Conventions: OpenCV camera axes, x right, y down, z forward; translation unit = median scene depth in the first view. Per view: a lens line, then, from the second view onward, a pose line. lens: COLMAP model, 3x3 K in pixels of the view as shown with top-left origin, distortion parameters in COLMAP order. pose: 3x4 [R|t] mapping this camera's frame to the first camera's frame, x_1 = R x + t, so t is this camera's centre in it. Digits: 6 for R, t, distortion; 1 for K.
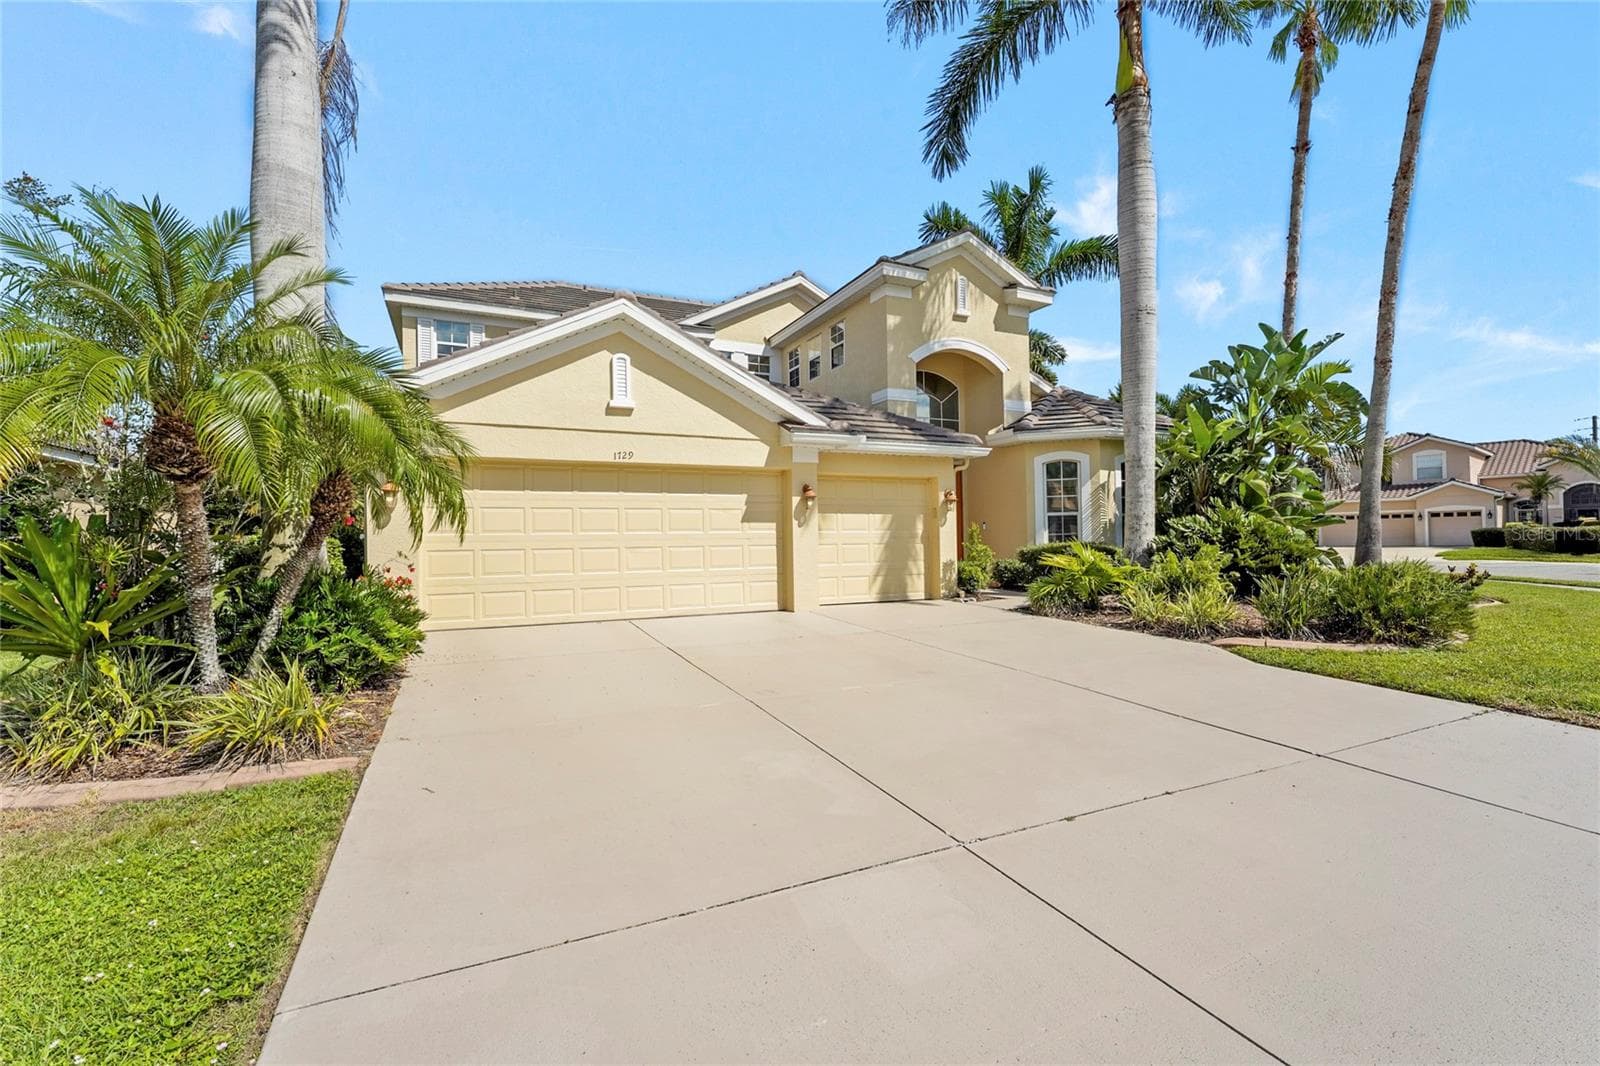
lens RADIAL K [[711.5, 0, 800.0], [0, 711.5, 533.0], [0, 0, 1]] dist [-0.004156, -0.000280]
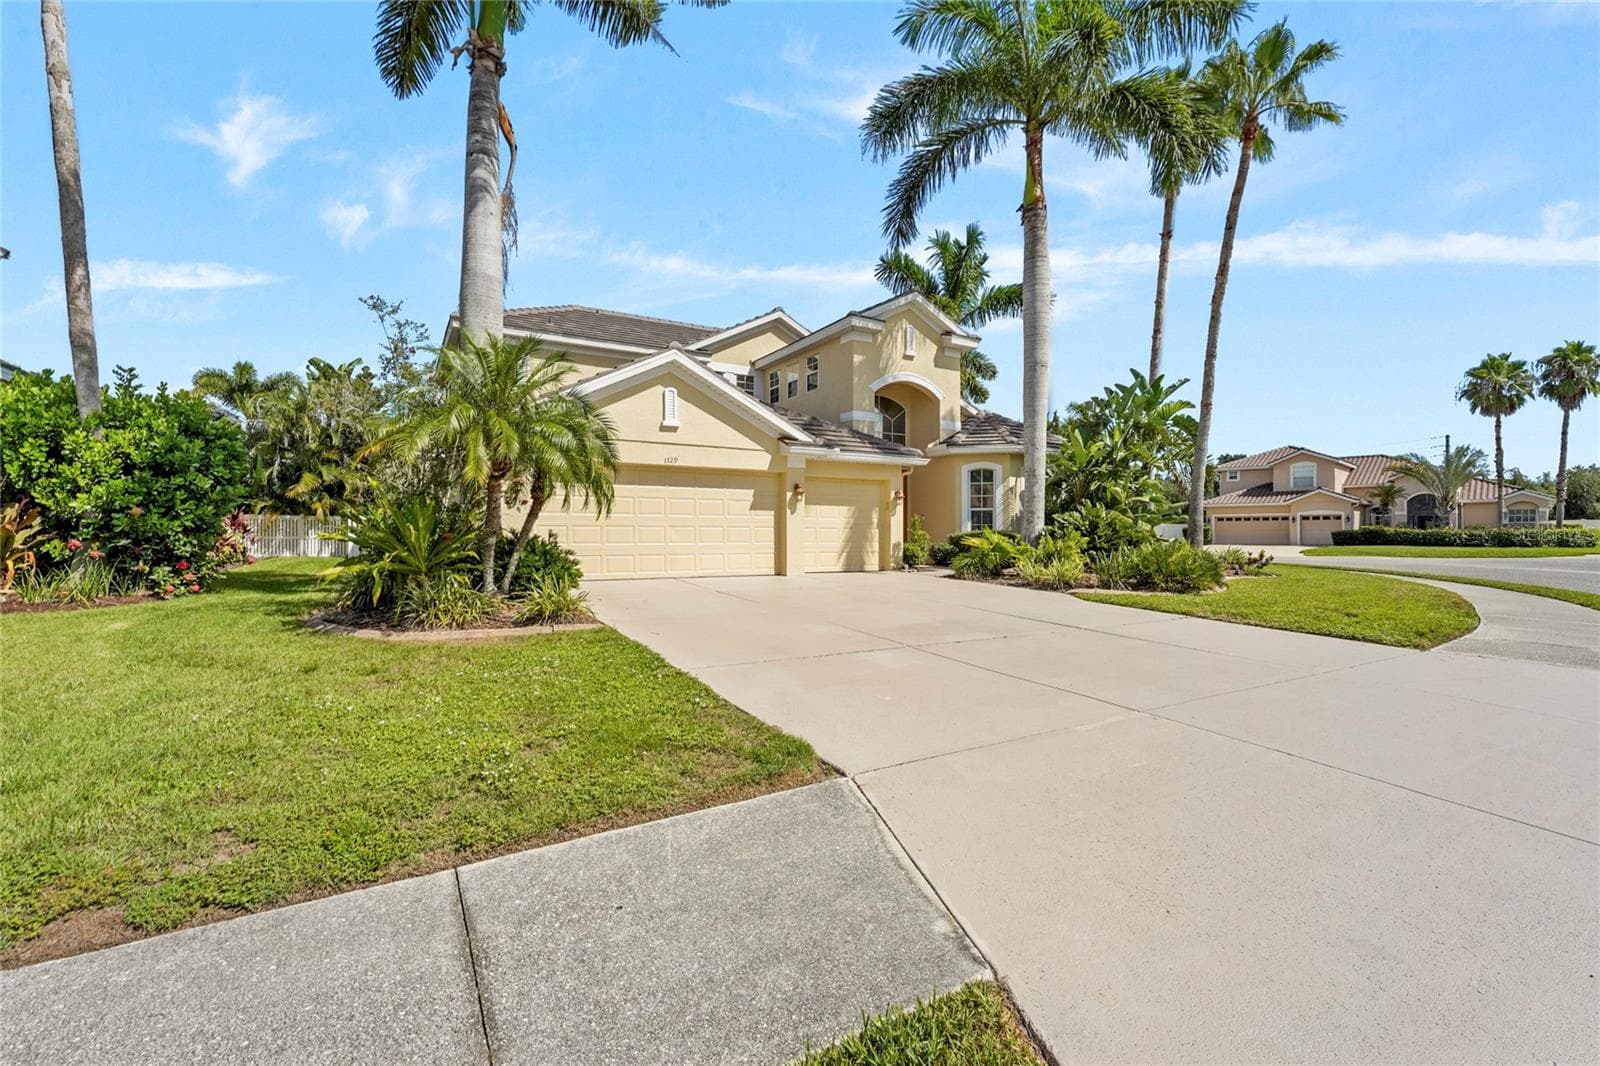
lens RADIAL K [[711.5, 0, 800.0], [0, 711.5, 533.0], [0, 0, 1]] dist [-0.004156, -0.000280]
pose [[0.996565, 0.017358, 0.080978, -0.077171], [-0.018115, 0.999799, 0.008617, 0.012678], [-0.080812, -0.010054, 0.996679, -0.303743]]
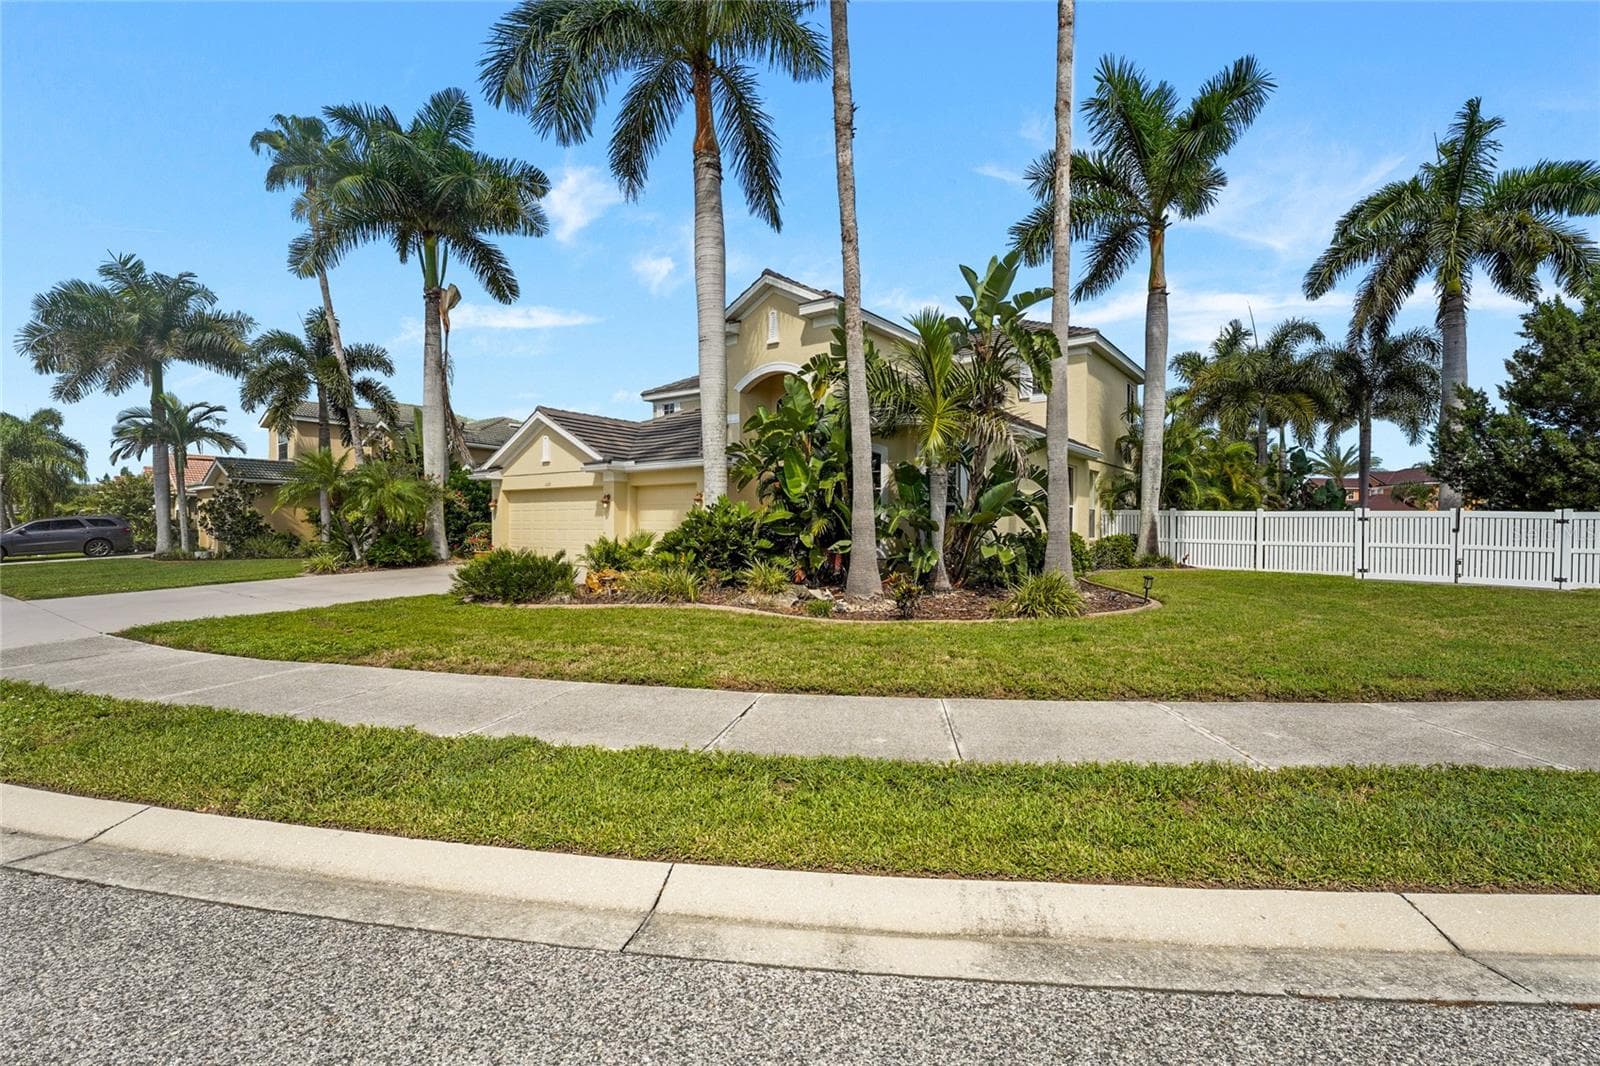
lens RADIAL K [[711.5, 0, 800.0], [0, 711.5, 533.0], [0, 0, 1]] dist [-0.004156, -0.000280]
pose [[0.454928, 0.016013, -0.890384, 1.406533], [-0.005269, 0.999869, 0.015290, -0.001916], [0.890513, -0.002265, 0.454953, 0.517824]]
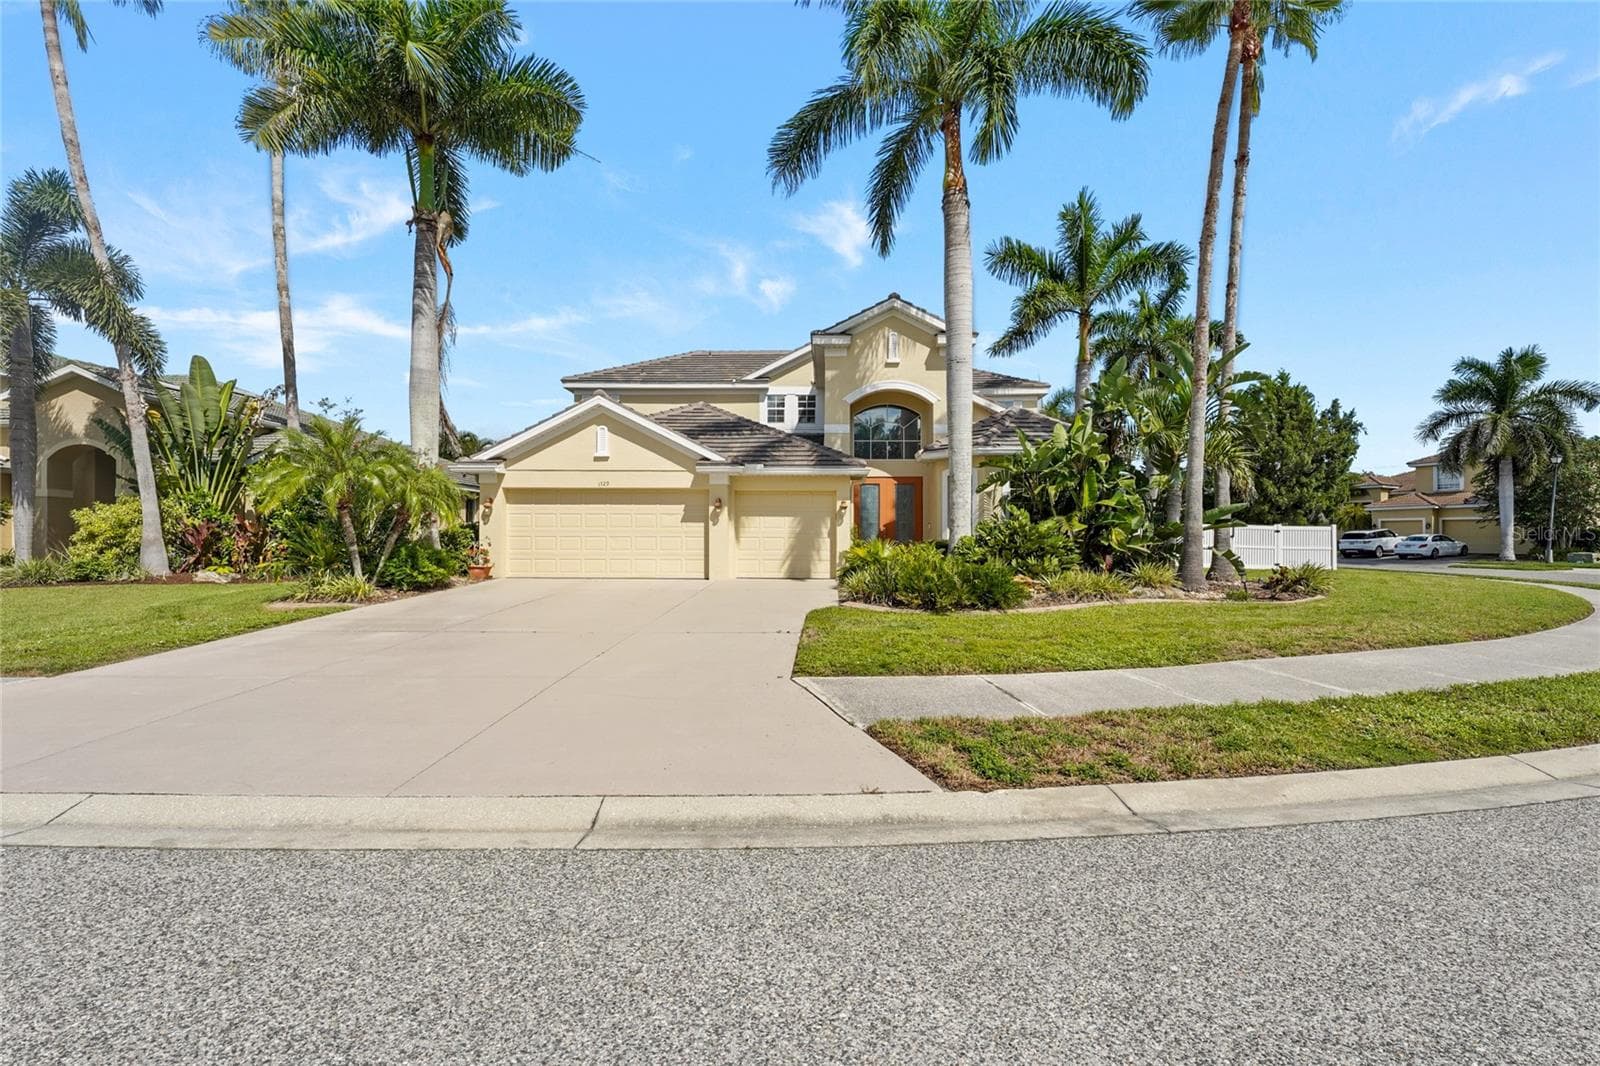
lens RADIAL K [[711.5, 0, 800.0], [0, 711.5, 533.0], [0, 0, 1]] dist [-0.004156, -0.000280]
pose [[0.886409, 0.013854, -0.462696, 0.719325], [-0.011110, 0.999901, 0.008655, -0.006406], [0.462770, -0.002531, 0.886475, -0.236581]]
